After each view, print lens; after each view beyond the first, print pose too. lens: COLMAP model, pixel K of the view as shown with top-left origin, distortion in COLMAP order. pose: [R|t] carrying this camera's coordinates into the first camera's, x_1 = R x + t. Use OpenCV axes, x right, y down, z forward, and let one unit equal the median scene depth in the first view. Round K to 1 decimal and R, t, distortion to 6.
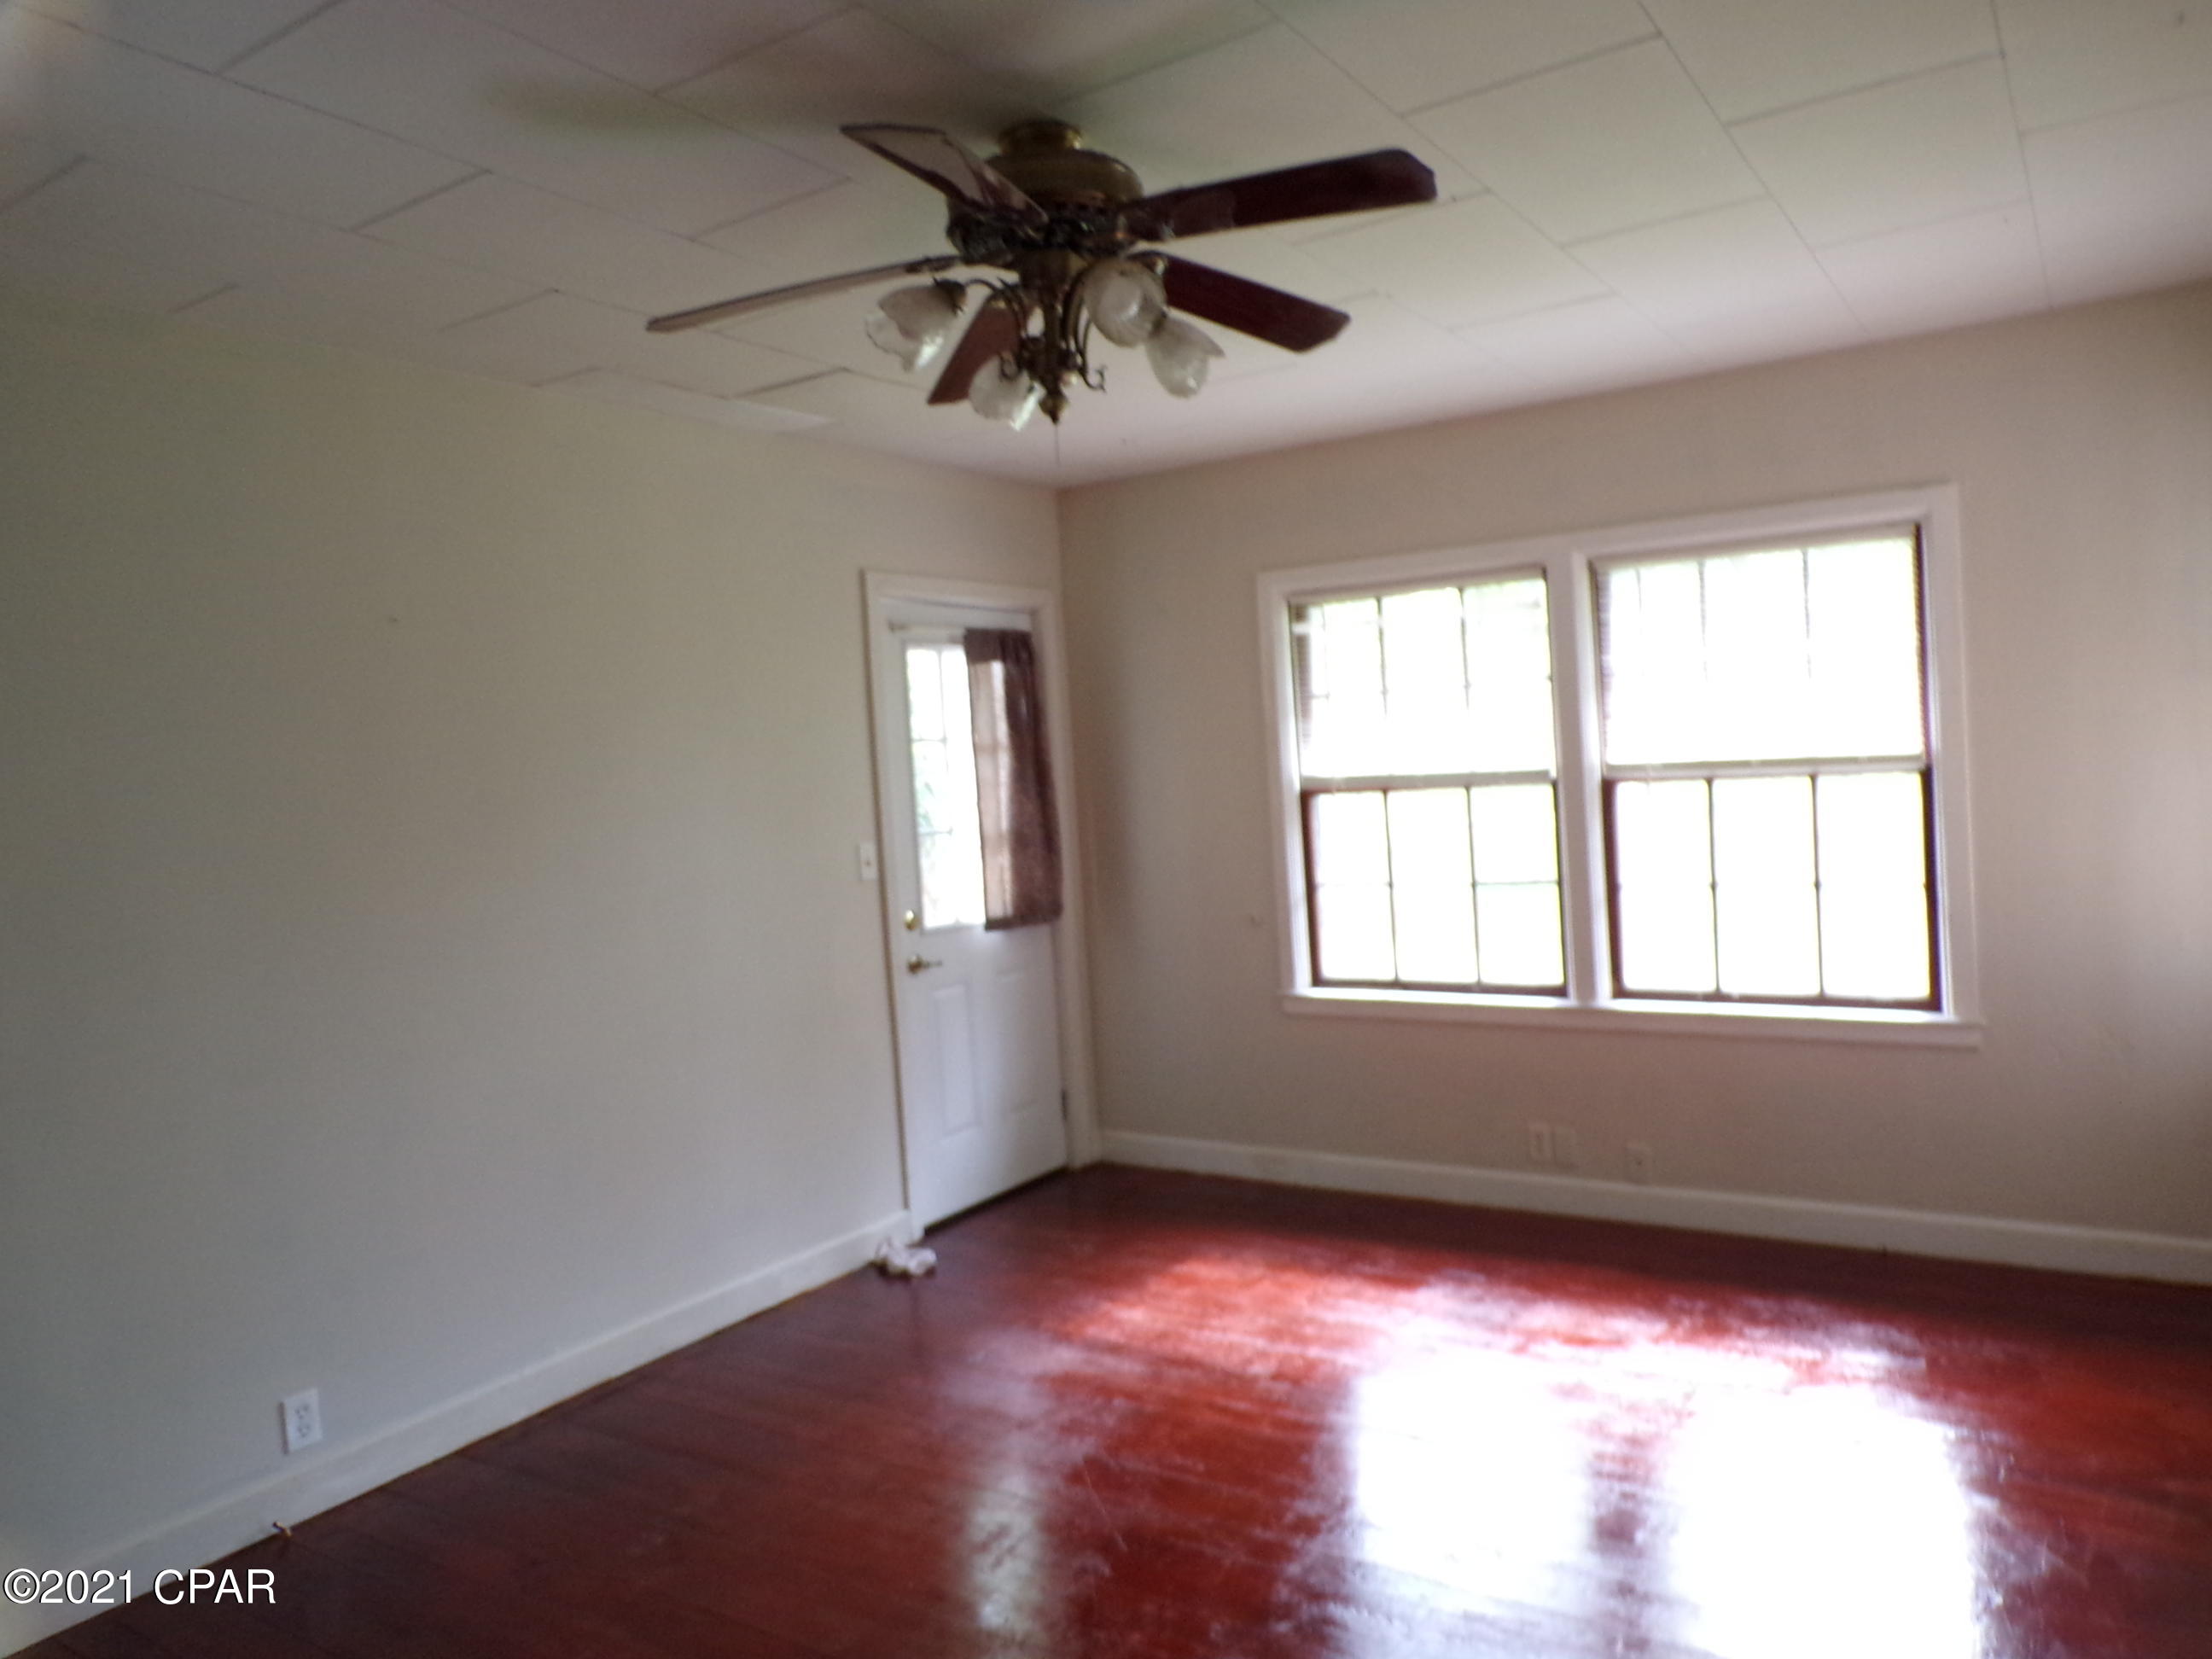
lens RADIAL K [[1541.8, 0, 1106.0], [0, 1541.8, 829.5], [0, 0, 1]] dist [0.000383, -0.002122]
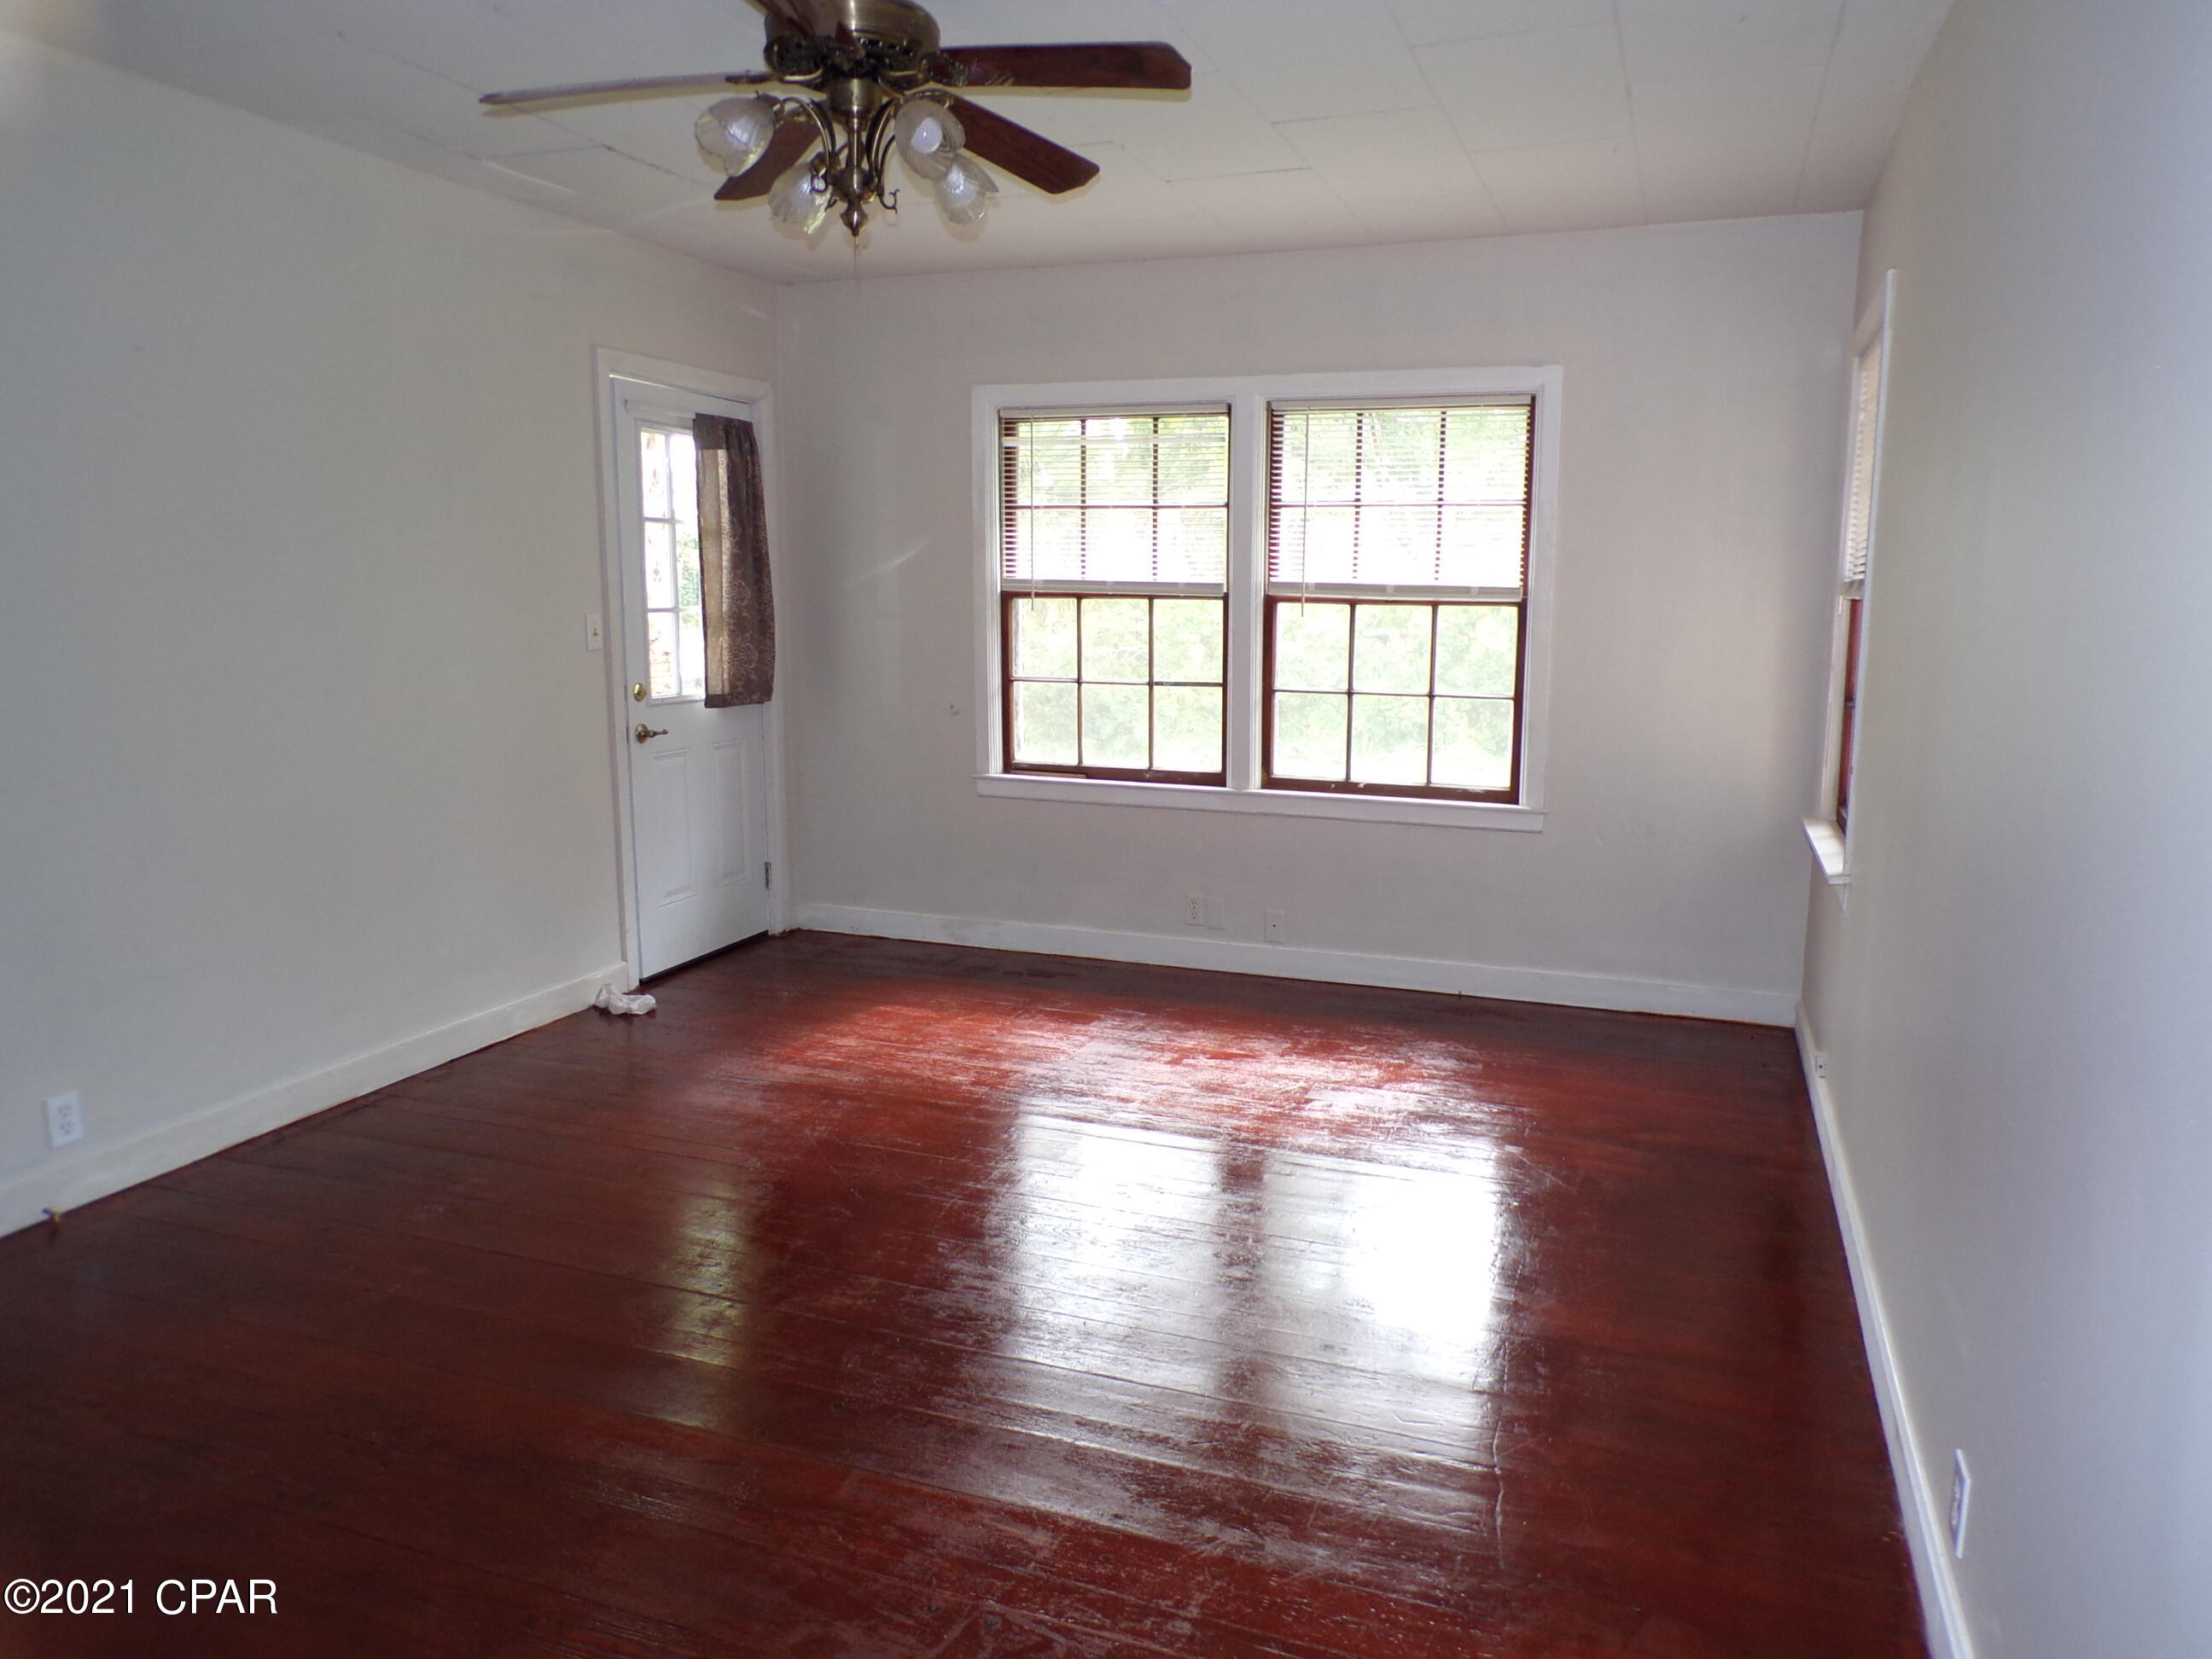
lens RADIAL K [[1566.7, 0, 1106.0], [0, 1566.7, 829.5], [0, 0, 1]] dist [0.003258, 0.005952]
pose [[0.972692, 0.030346, 0.230107, -0.065794], [-0.054846, 0.993391, 0.100832, 0.031200], [-0.225526, -0.110698, 0.967928, -0.143231]]
